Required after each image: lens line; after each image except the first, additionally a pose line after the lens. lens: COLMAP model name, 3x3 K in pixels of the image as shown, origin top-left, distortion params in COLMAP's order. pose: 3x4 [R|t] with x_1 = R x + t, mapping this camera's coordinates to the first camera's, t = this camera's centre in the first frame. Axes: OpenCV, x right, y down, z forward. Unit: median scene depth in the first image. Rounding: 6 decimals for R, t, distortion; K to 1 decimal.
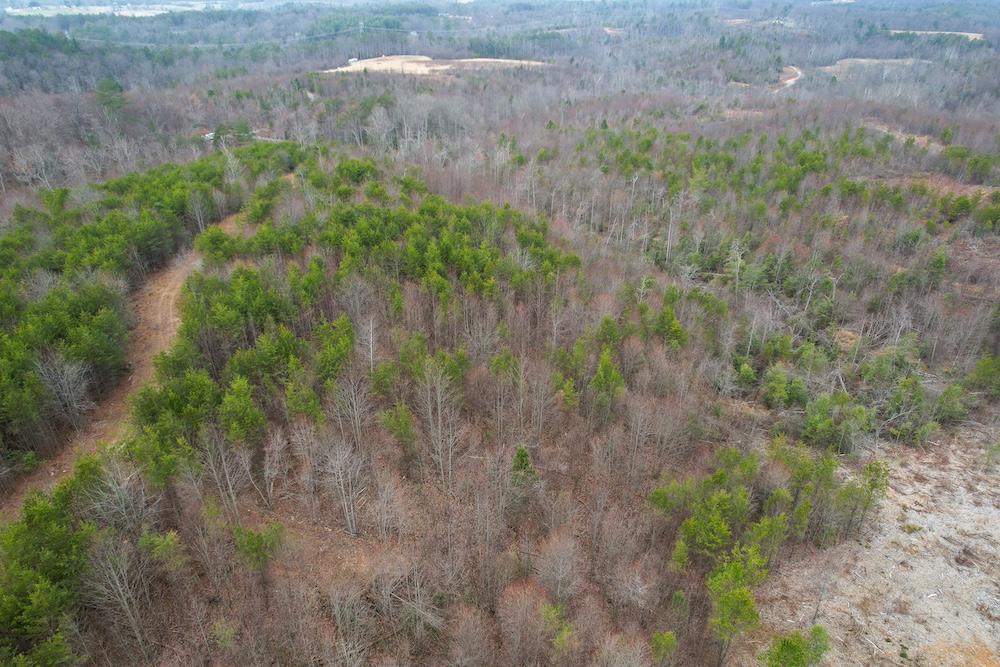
lens RADIAL K [[644.7, 0, 505.5], [0, 644.7, 334.3], [0, 0, 1]] dist [-0.046740, 0.052097]
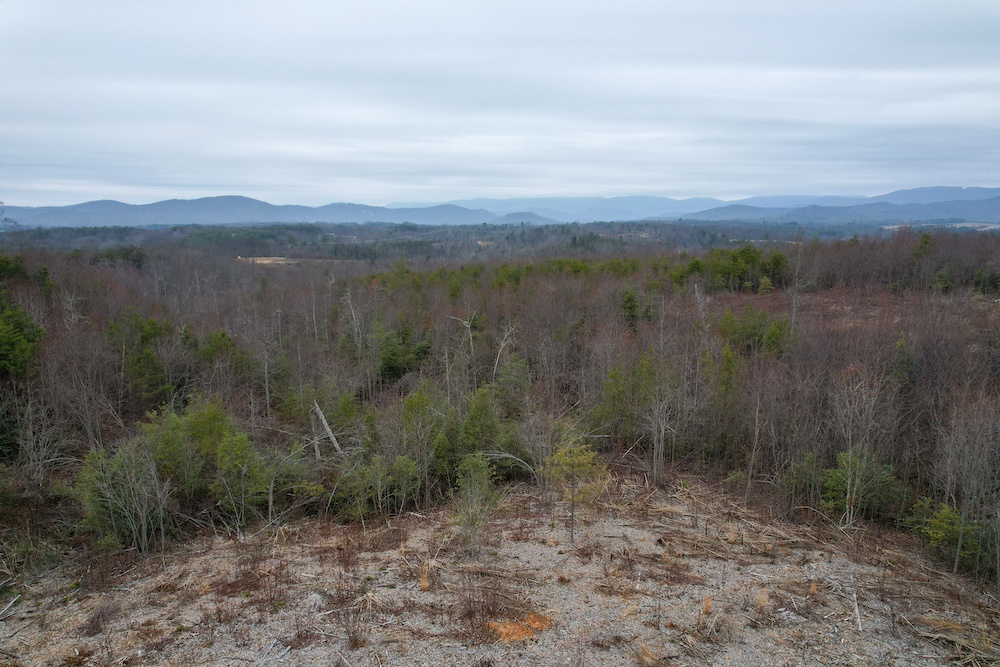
lens RADIAL K [[644.7, 0, 498.2], [0, 644.7, 330.7], [0, 0, 1]] dist [-0.046740, 0.052097]
pose [[0.991826, -0.024234, 0.125278, 0.104021], [0.064470, 0.942438, -0.328106, 0.030725], [-0.110115, 0.333501, 0.936297, 0.088038]]
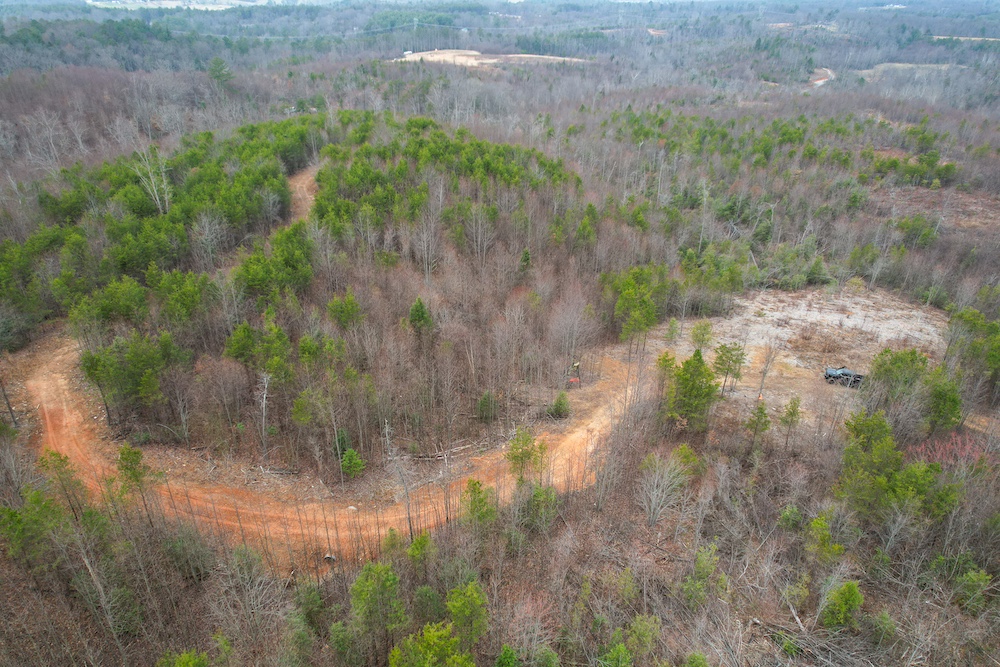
lens RADIAL K [[644.7, 0, 505.1], [0, 644.7, 335.0], [0, 0, 1]] dist [-0.046740, 0.052097]
pose [[0.997373, 0.046202, -0.055785, 0.008881], [-0.046193, 0.998931, 0.001453, 0.047211], [0.055793, 0.001128, 0.998442, -0.085614]]
